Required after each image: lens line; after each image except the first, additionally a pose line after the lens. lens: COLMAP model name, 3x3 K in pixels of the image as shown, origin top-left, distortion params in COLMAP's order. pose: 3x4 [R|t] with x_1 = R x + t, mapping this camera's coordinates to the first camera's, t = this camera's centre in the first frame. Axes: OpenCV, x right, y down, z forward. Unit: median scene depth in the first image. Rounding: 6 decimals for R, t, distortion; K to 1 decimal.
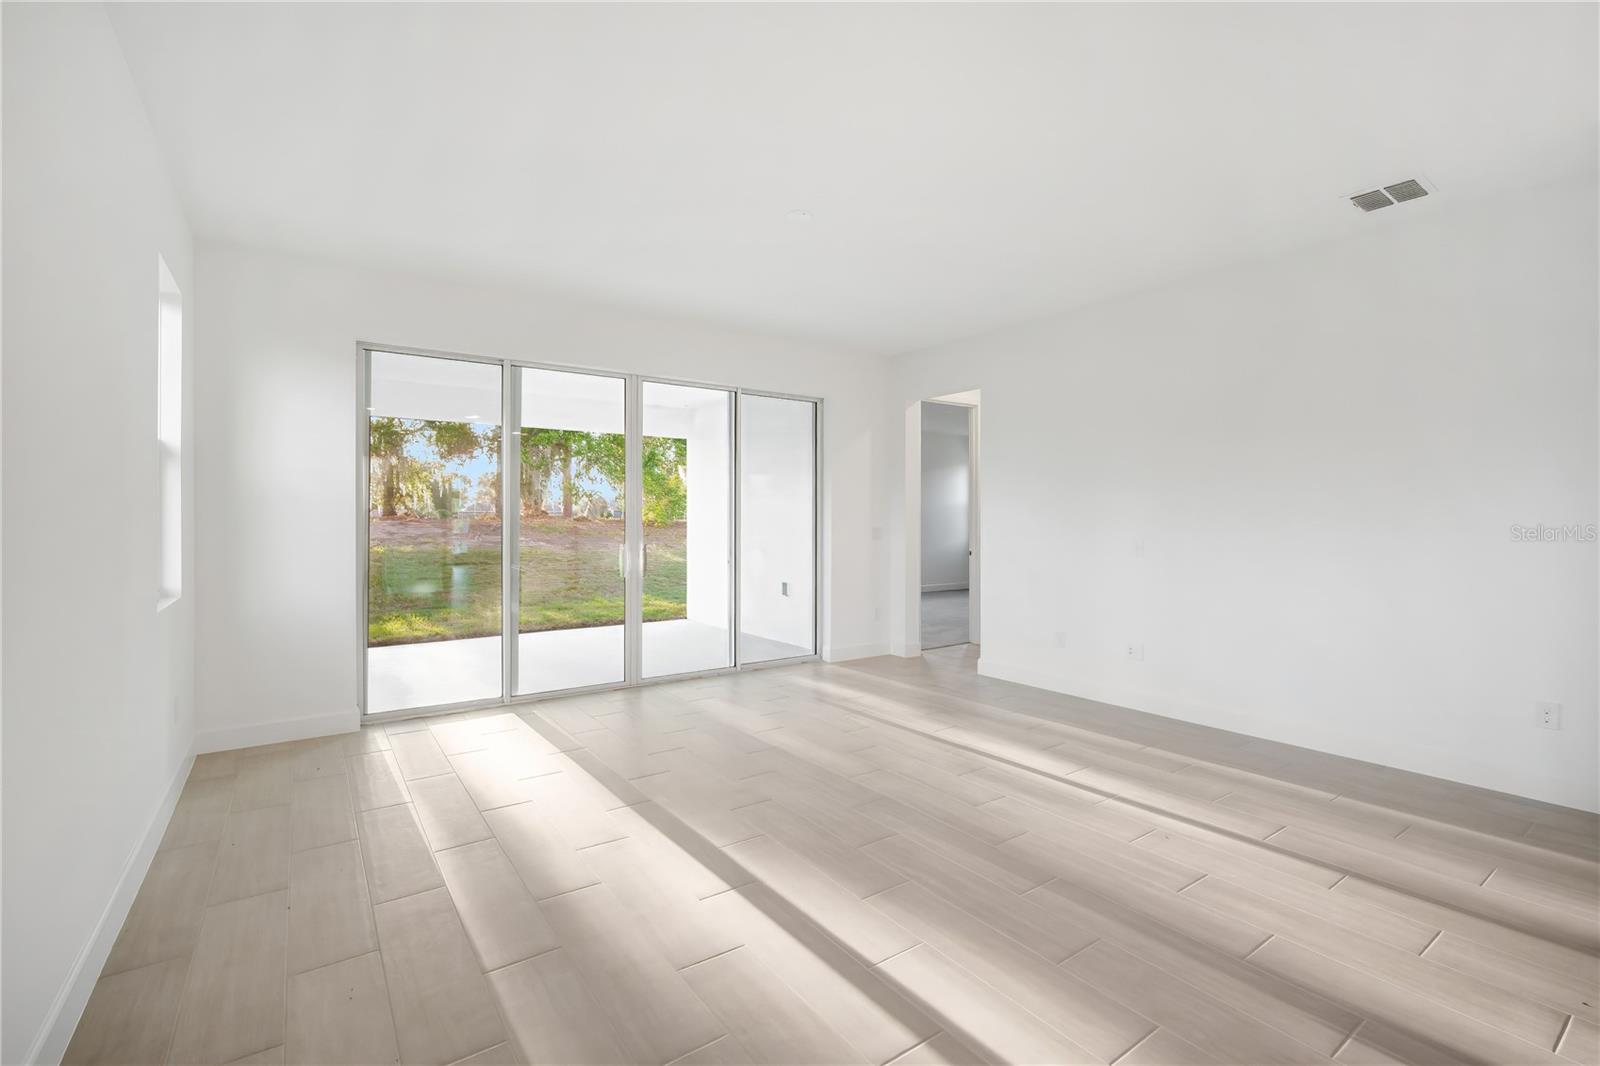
lens RADIAL K [[697.3, 0, 801.4], [0, 697.3, 527.3], [0, 0, 1]] dist [-0.002112, -0.000912]
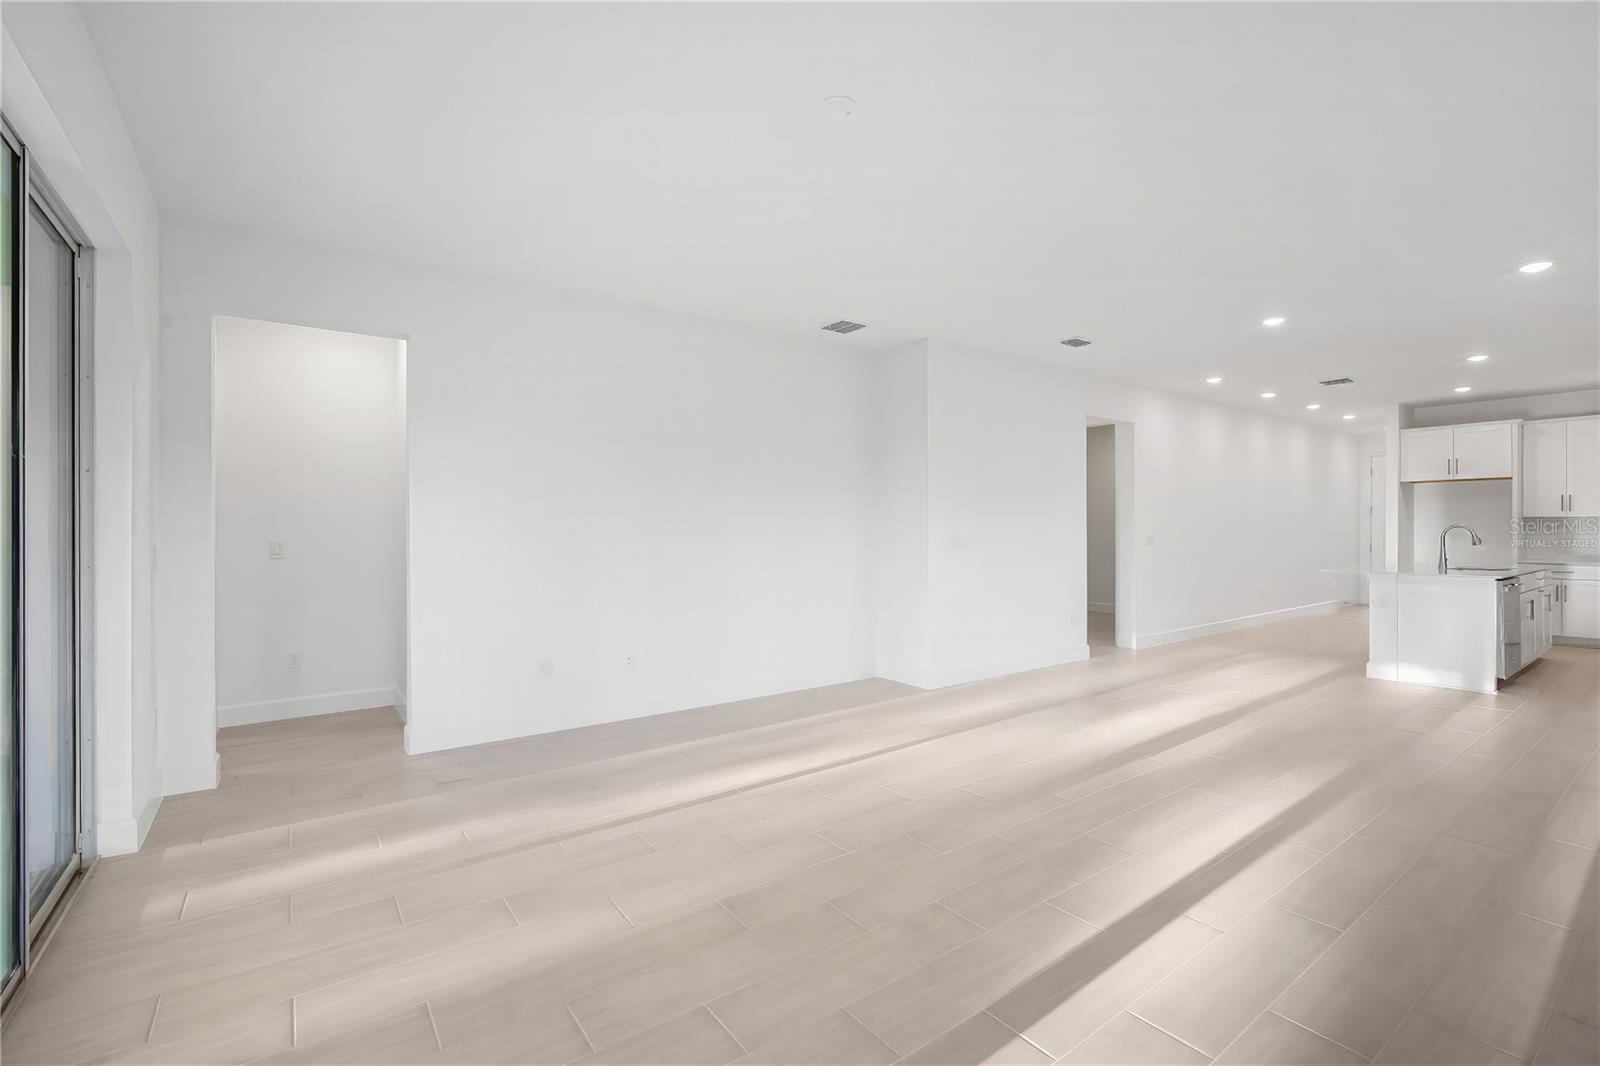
lens RADIAL K [[697.3, 0, 804.5], [0, 697.3, 535.0], [0, 0, 1]] dist [-0.002112, -0.000912]
pose [[-0.023576, 0.004792, 0.999711, -0.644439], [0.007114, 0.999964, -0.004626, 0.008396], [-0.999697, 0.007003, -0.023610, 0.969168]]
